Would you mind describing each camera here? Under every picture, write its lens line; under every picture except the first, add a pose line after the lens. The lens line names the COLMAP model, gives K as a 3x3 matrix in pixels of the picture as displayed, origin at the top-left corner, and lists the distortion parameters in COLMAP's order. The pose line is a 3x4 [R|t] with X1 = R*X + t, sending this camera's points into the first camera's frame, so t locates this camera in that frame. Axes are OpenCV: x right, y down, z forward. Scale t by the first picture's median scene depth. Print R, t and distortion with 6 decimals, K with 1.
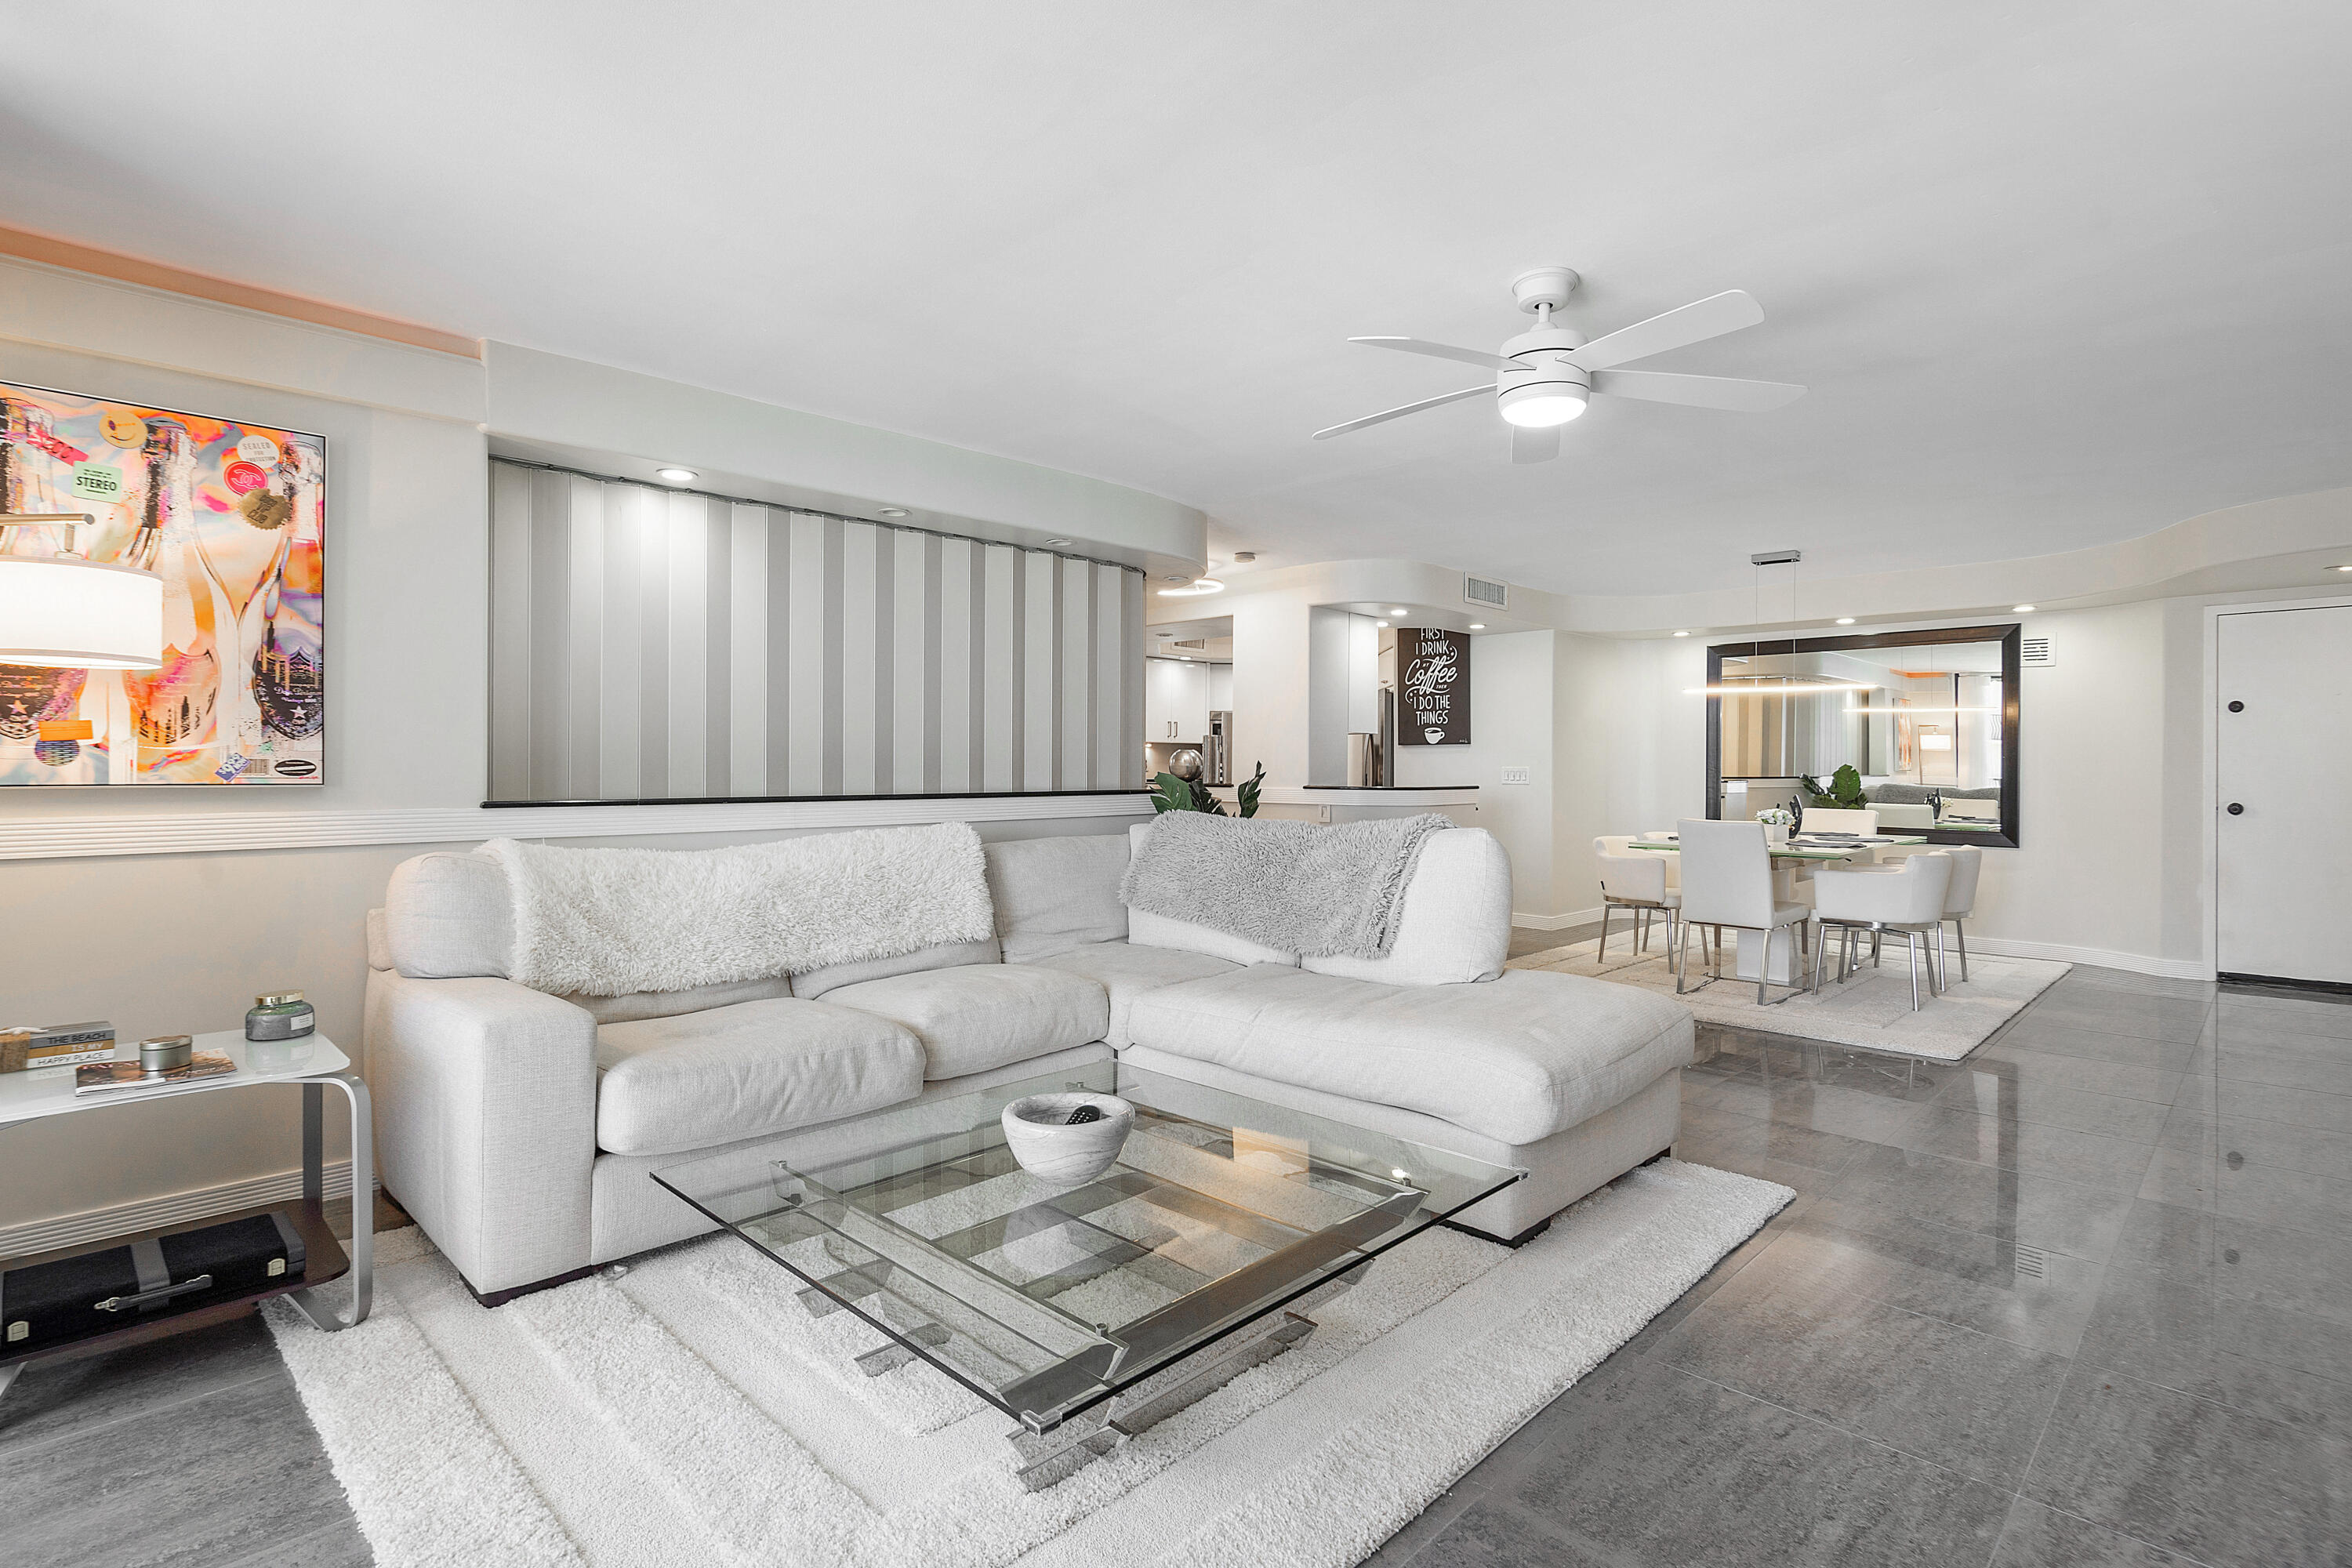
lens RADIAL K [[1113.3, 0, 1180.8], [0, 1113.3, 764.5], [0, 0, 1]] dist [-0.005939, 0.001748]
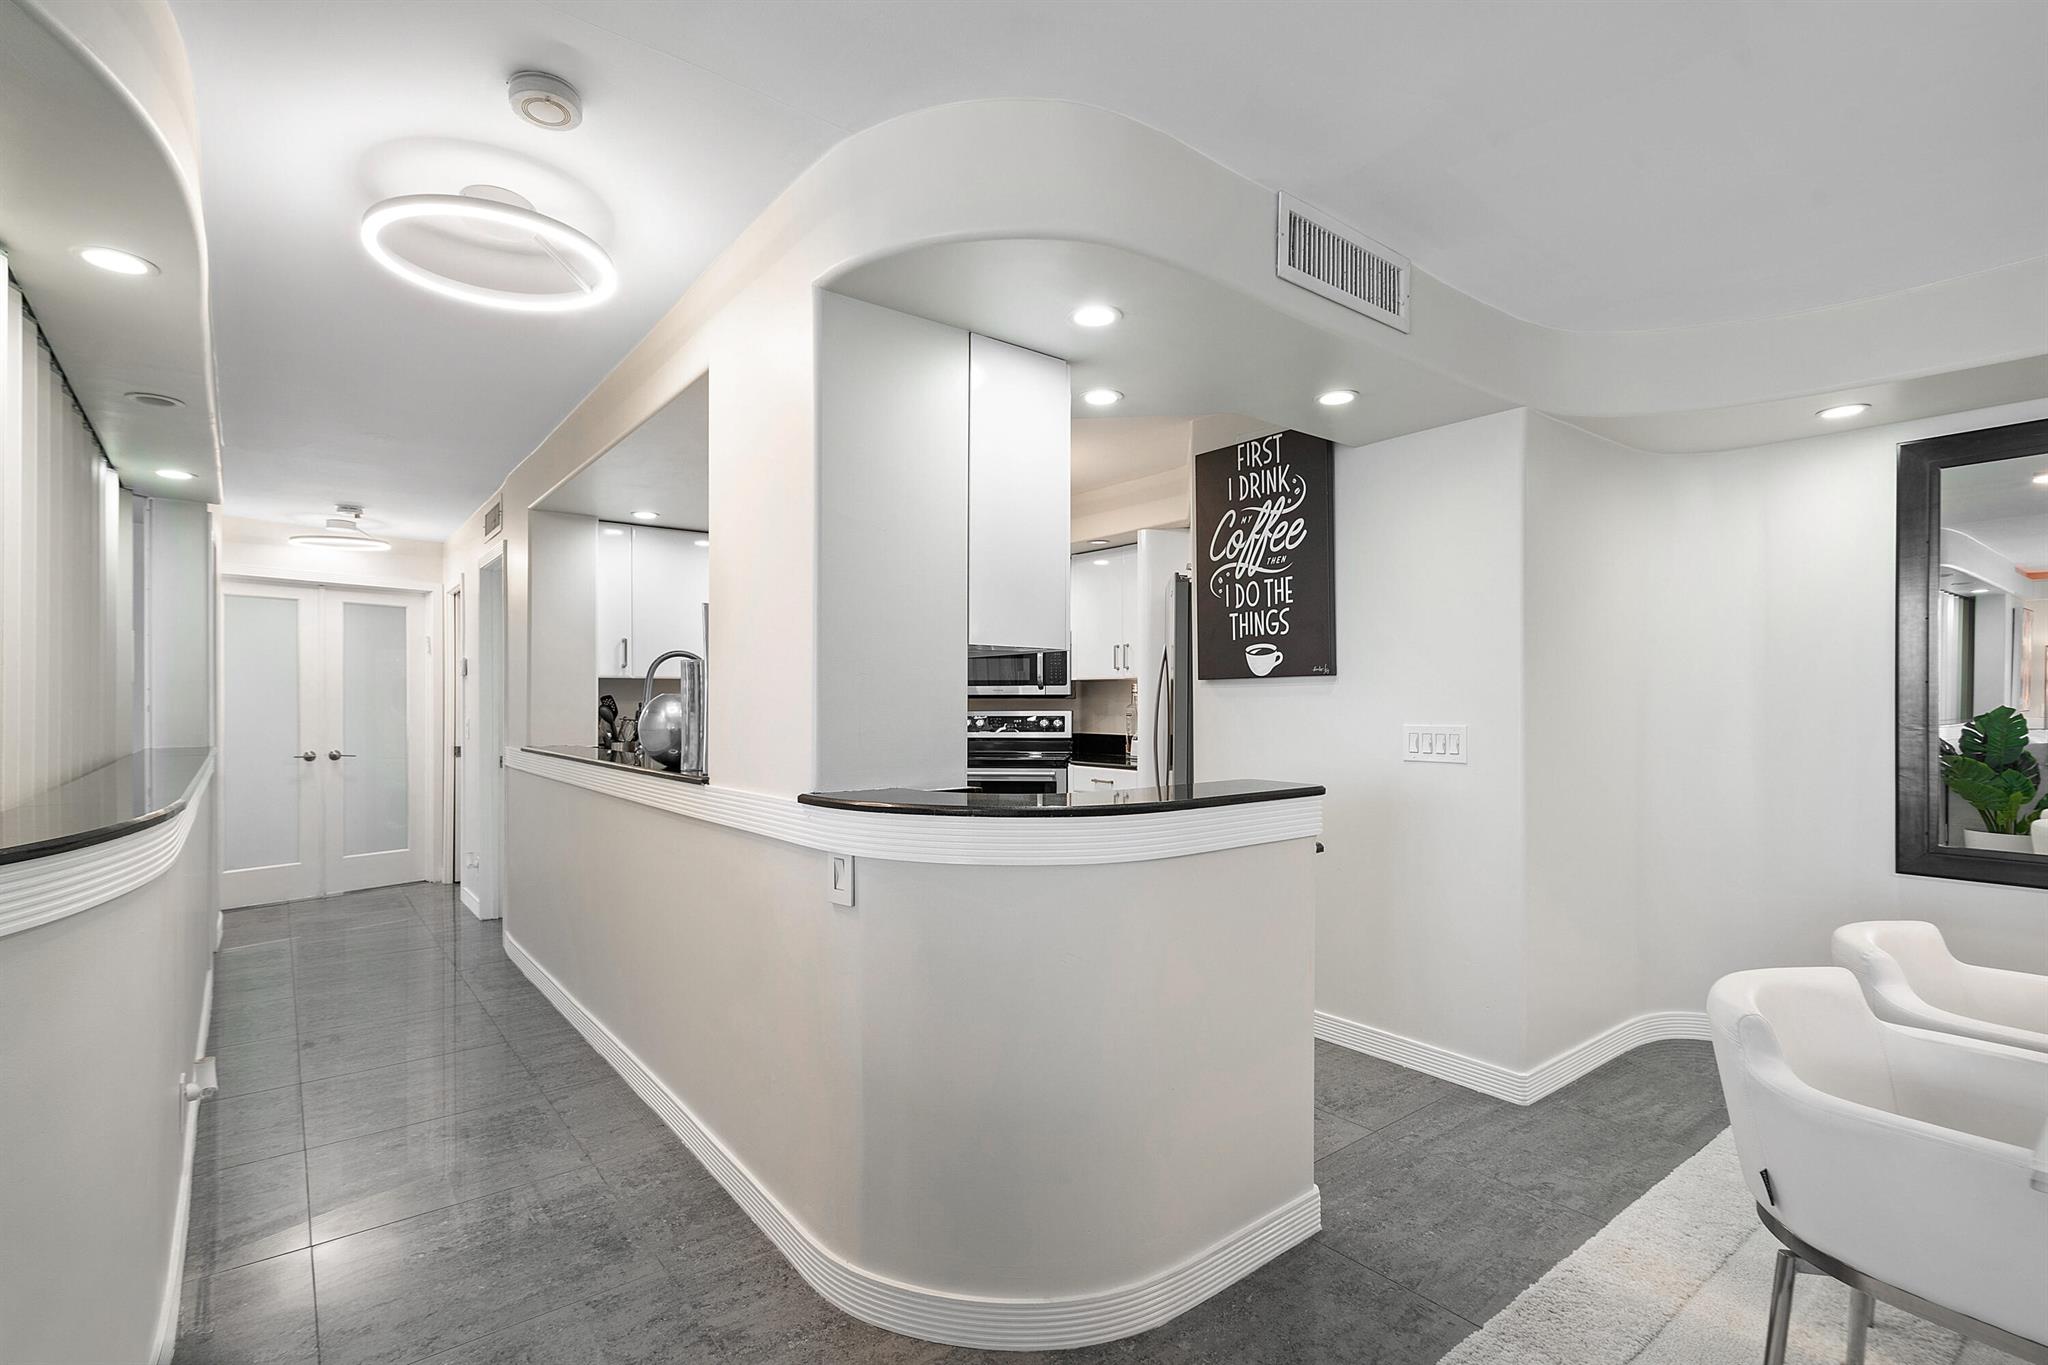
lens RADIAL K [[969.4, 0, 1039.3], [0, 969.4, 710.8], [0, 0, 1]] dist [-0.005939, 0.001748]
pose [[0.995025, -0.009329, -0.099191, 0.178072], [0.009991, 0.999931, 0.006172, -0.007613], [0.099127, -0.007132, 0.995049, 0.584024]]
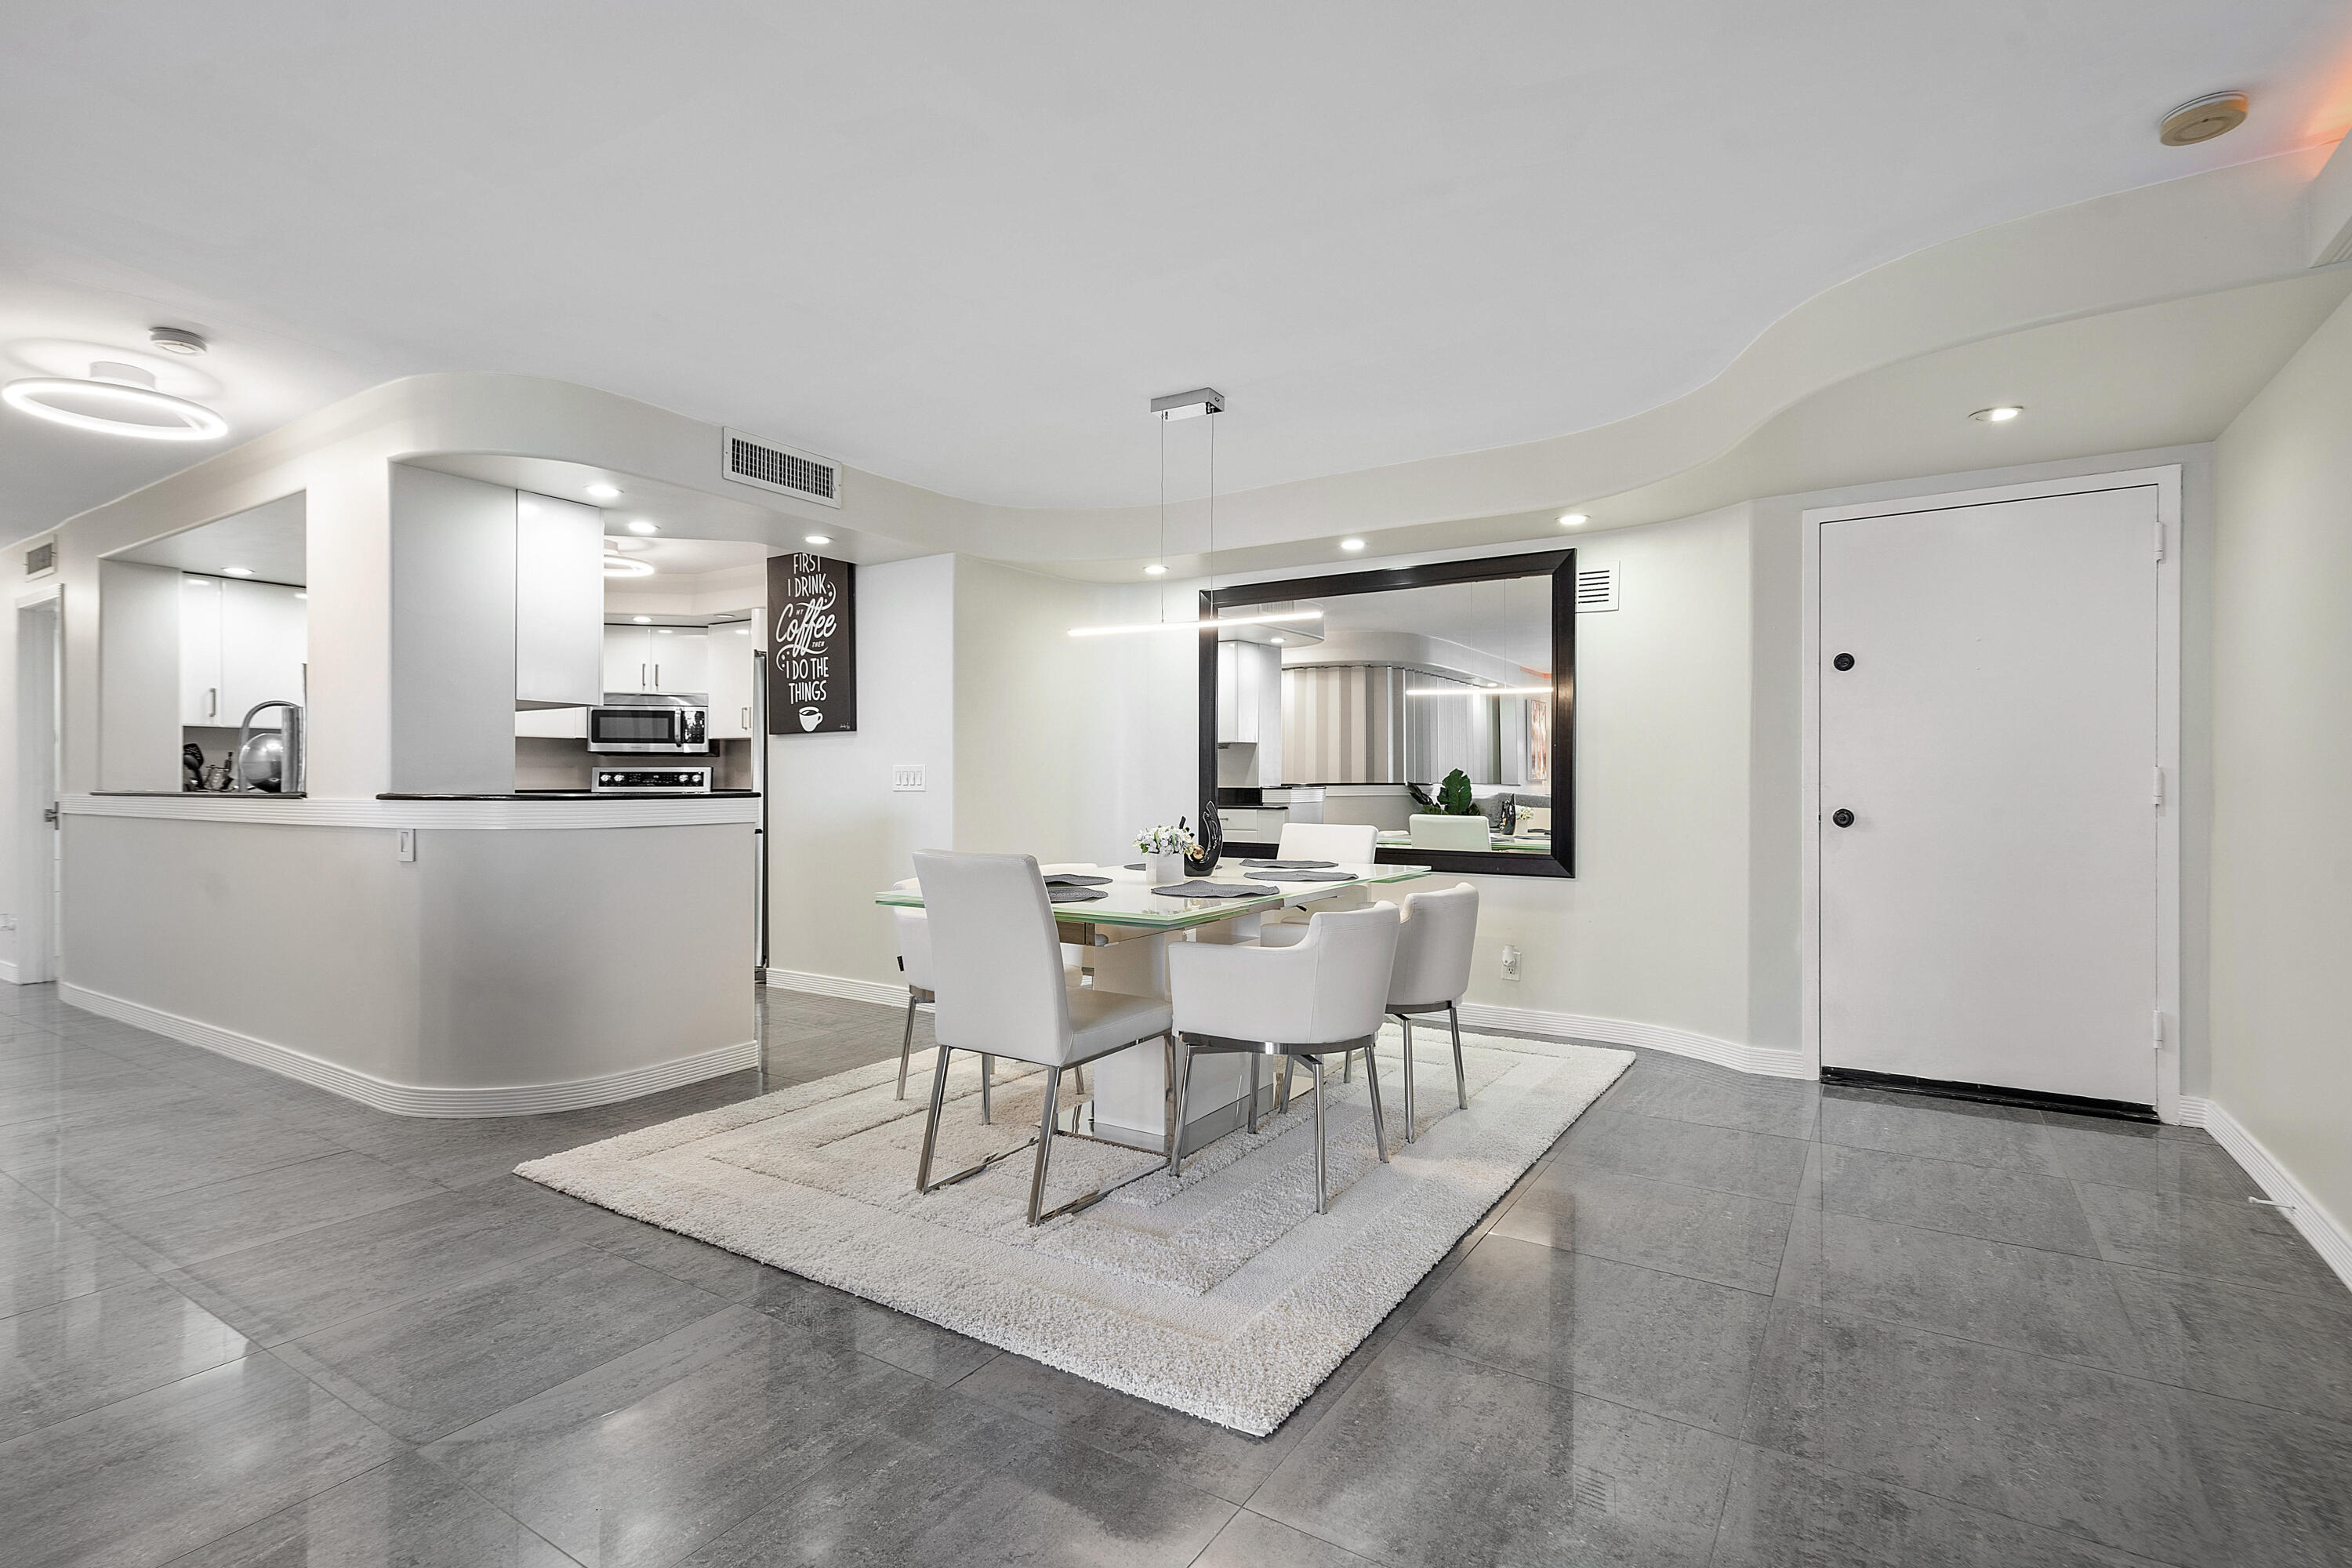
lens RADIAL K [[1113.3, 0, 1182.3], [0, 1113.3, 789.6], [0, 0, 1]] dist [-0.005939, 0.001748]
pose [[0.973113, -0.008341, 0.230177, 0.301855], [0.006790, 0.999949, 0.007533, 0.012276], [-0.230228, -0.005768, 0.973120, 0.323873]]
